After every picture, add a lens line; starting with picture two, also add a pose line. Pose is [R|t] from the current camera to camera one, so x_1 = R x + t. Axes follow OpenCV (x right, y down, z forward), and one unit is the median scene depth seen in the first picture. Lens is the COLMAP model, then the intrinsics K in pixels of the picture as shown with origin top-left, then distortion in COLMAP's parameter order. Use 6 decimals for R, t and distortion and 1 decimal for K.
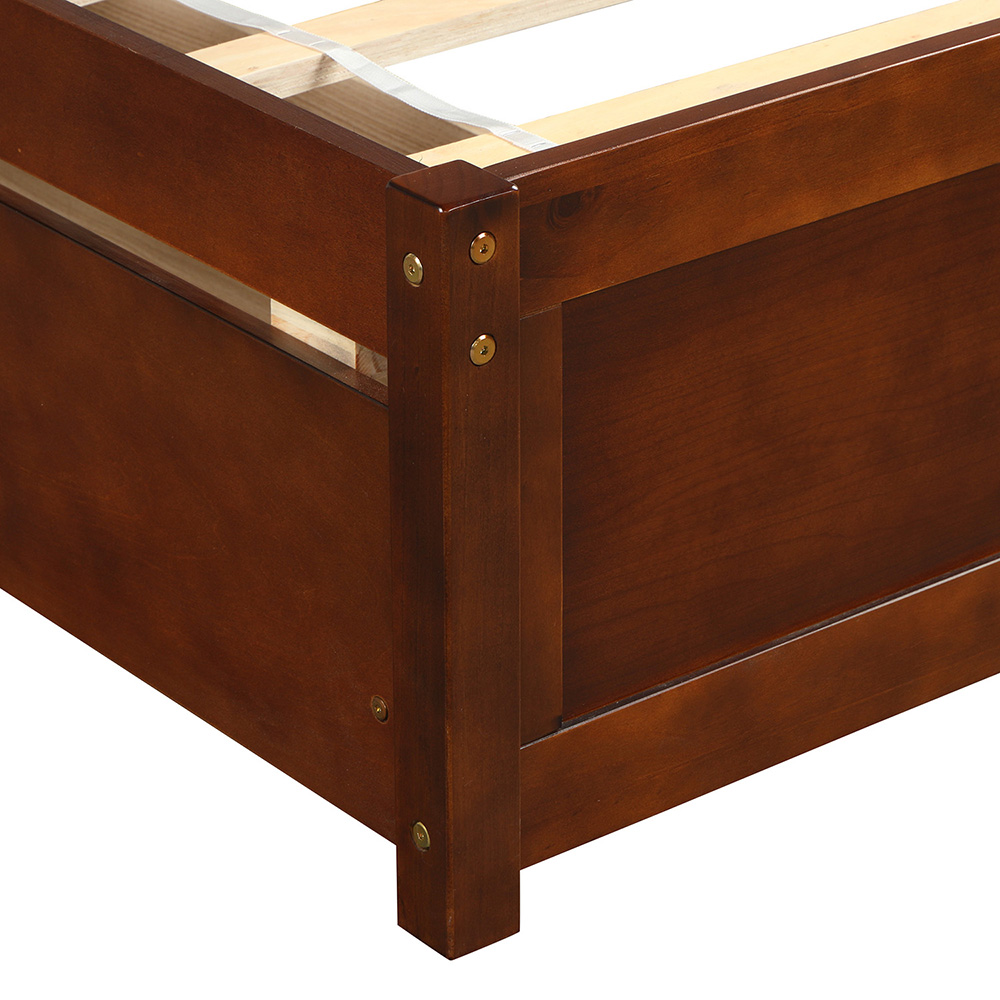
lens RADIAL K [[4075.0, 0, 504.4], [0, 4075.0, 507.8], [0, 0, 1]] dist [0.226011, 0.000000]
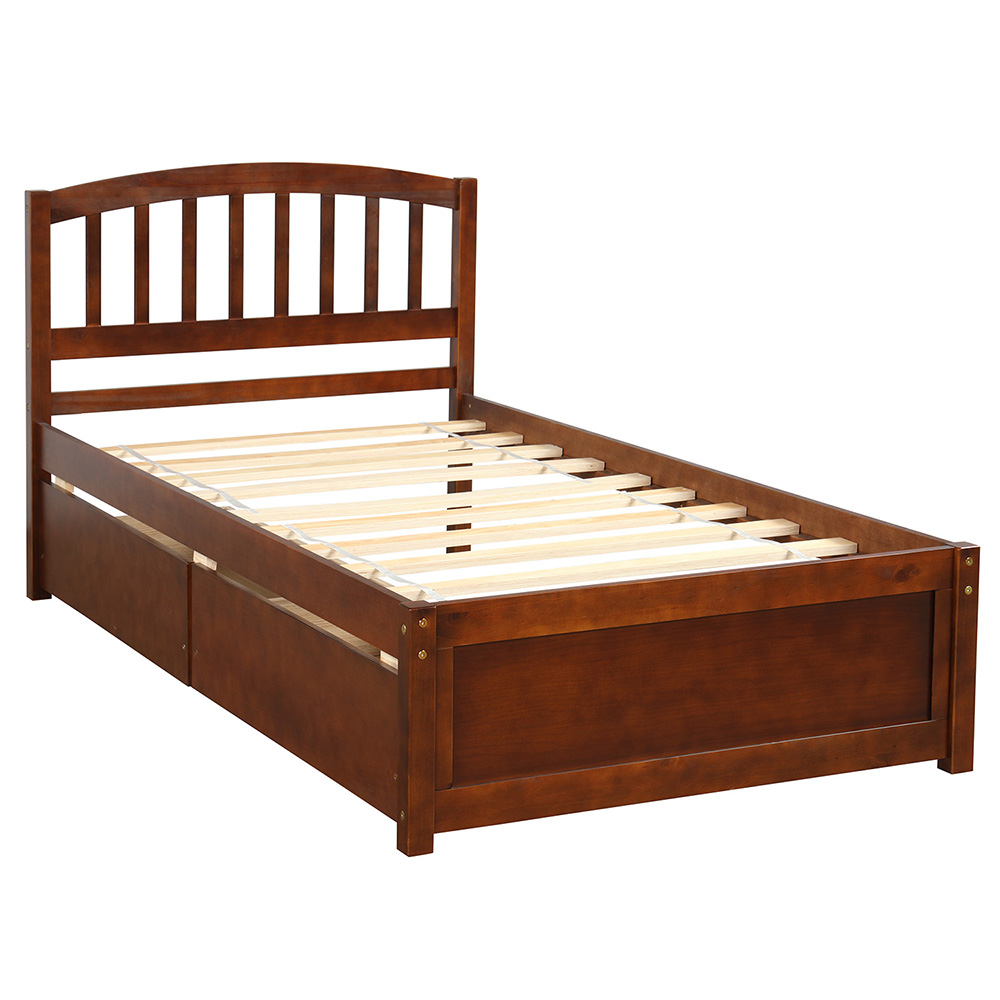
lens RADIAL K [[2756.2, 0, 568.0], [0, 2756.2, 504.8], [0, 0, 1]] dist [0.118786, 0.000000]
pose [[0.981430, 0.046221, -0.186169, 0.491783], [-0.092503, 0.964271, -0.248244, 0.366533], [0.168043, 0.260856, 0.950640, -1.081152]]
